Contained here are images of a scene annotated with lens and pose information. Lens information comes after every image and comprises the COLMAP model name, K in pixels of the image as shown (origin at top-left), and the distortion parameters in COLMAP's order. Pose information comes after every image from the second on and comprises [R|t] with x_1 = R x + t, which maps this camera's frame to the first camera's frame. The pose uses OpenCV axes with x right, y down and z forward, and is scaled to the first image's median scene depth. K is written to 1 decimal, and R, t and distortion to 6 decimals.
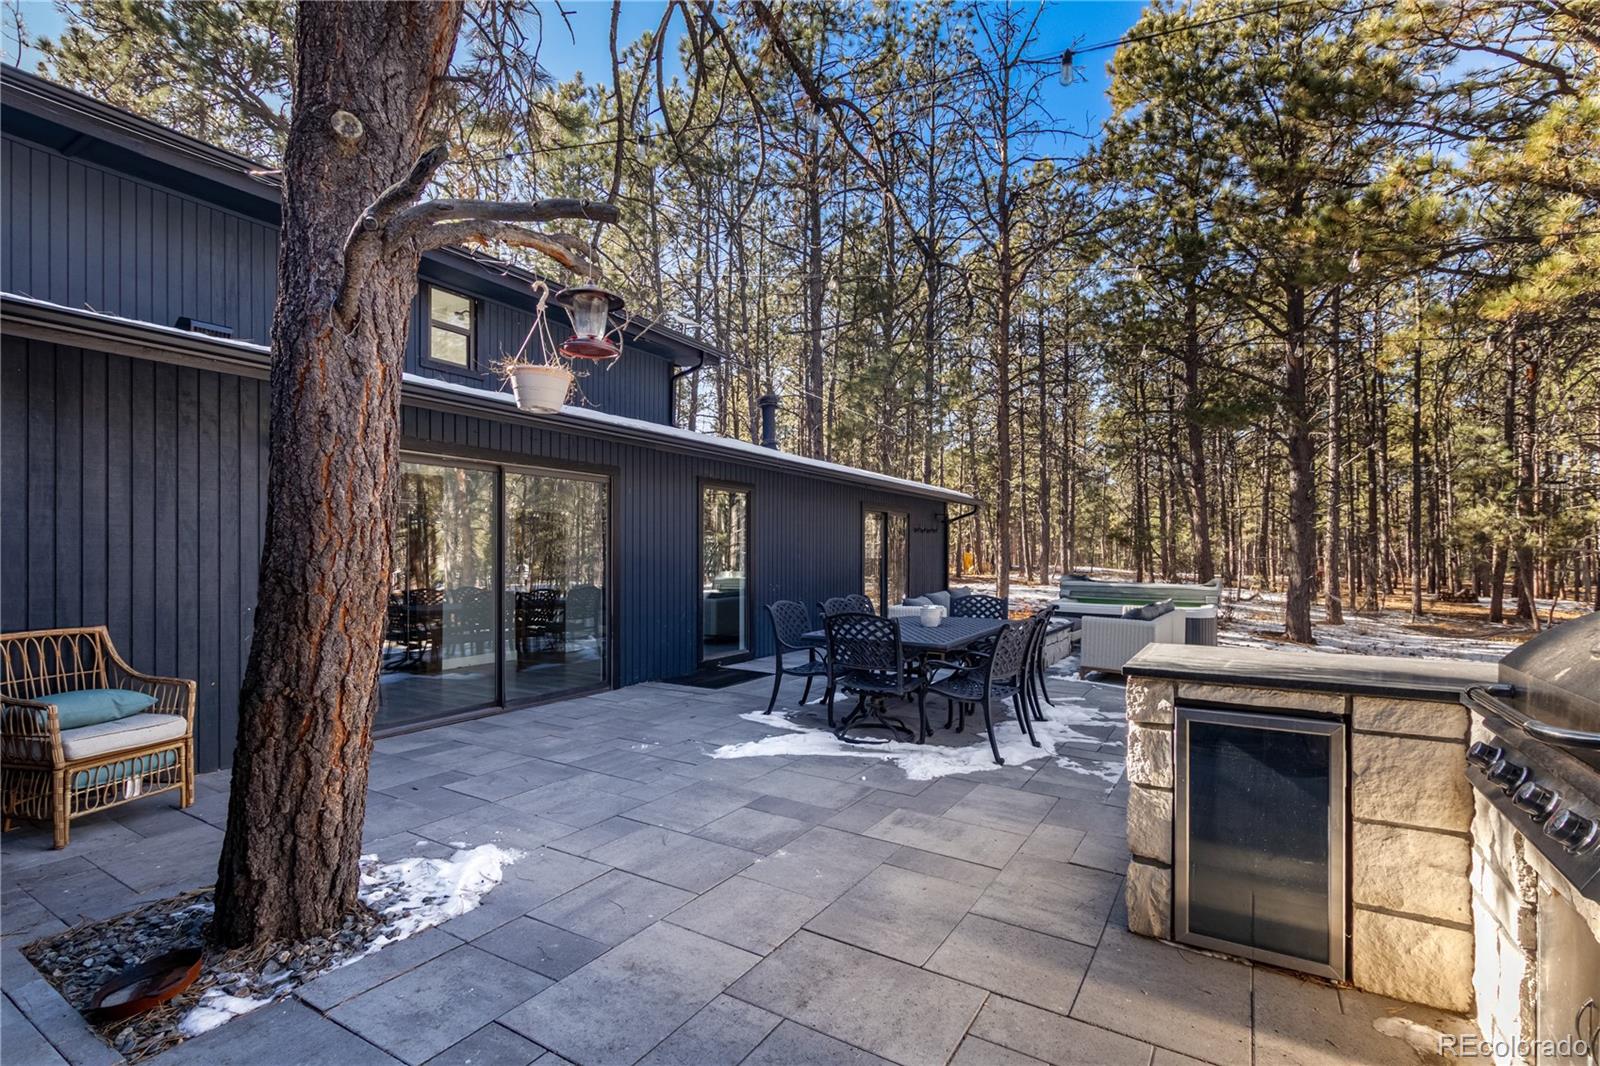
lens RADIAL K [[736.4, 0, 797.4], [0, 736.4, 556.8], [0, 0, 1]] dist [-0.001074, -0.000931]
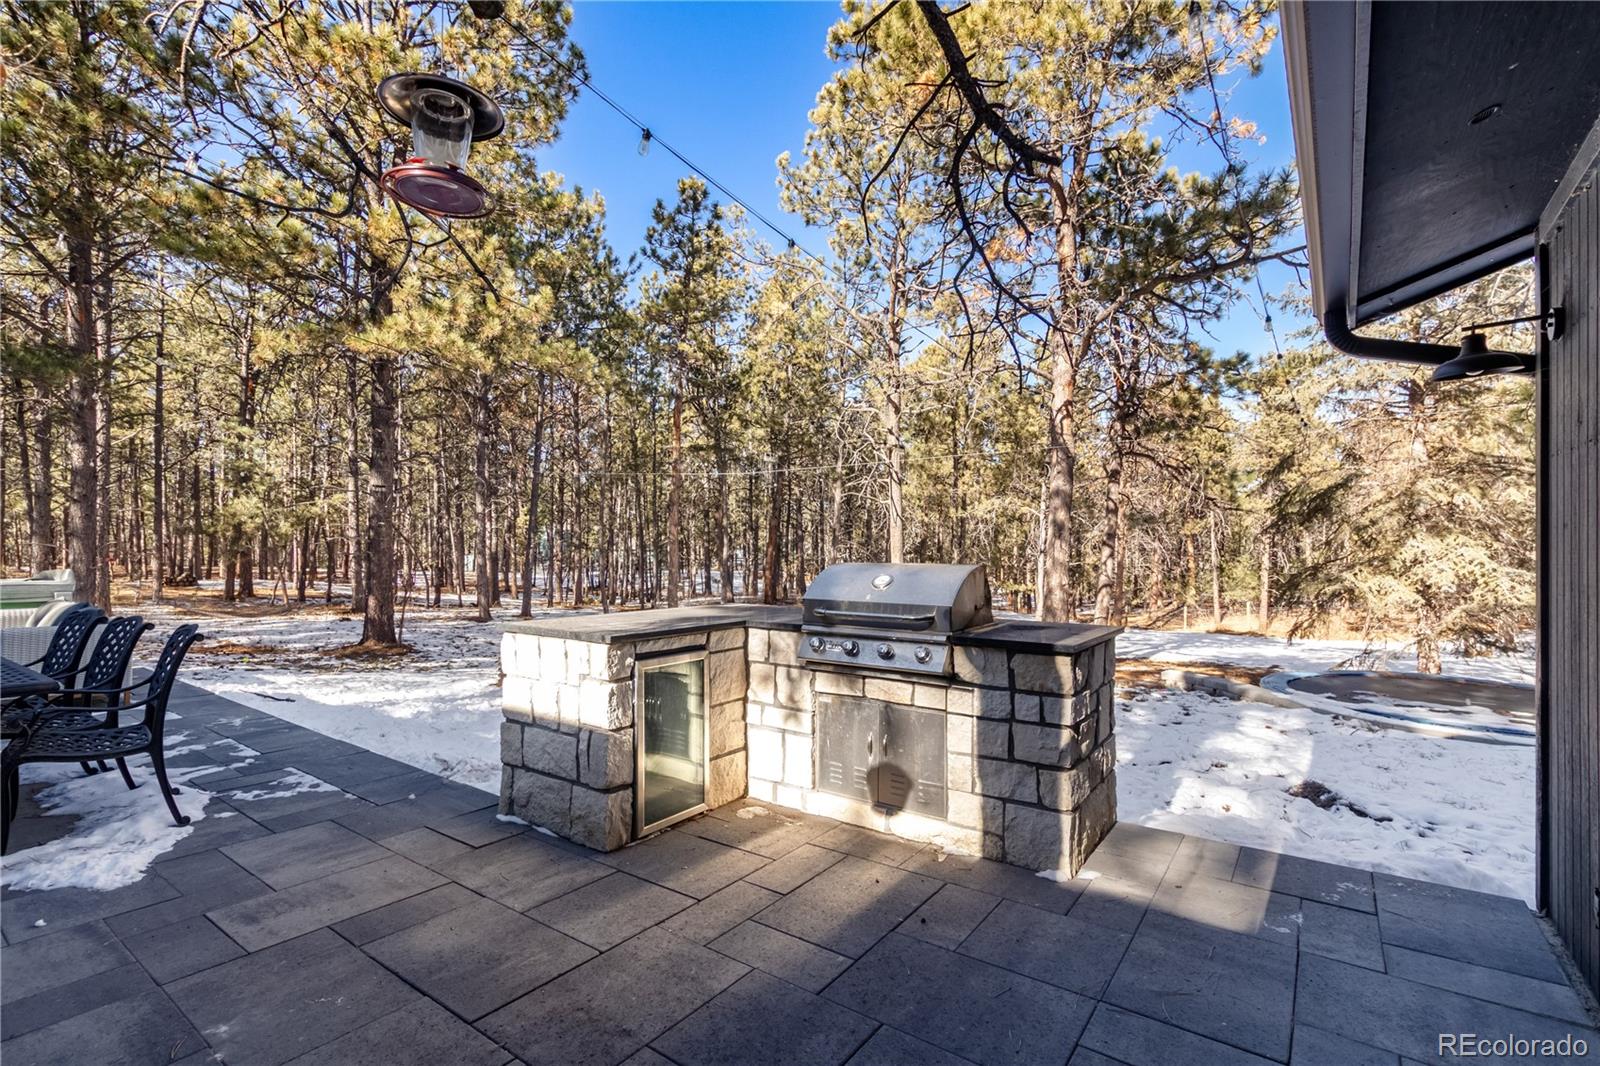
lens RADIAL K [[736.4, 0, 797.4], [0, 736.4, 556.8], [0, 0, 1]] dist [-0.001074, -0.000931]
pose [[0.072111, -0.015424, 0.997277, -0.435077], [-0.004047, 0.999868, 0.015756, -0.001280], [-0.997388, -0.005172, 0.072039, 0.355086]]
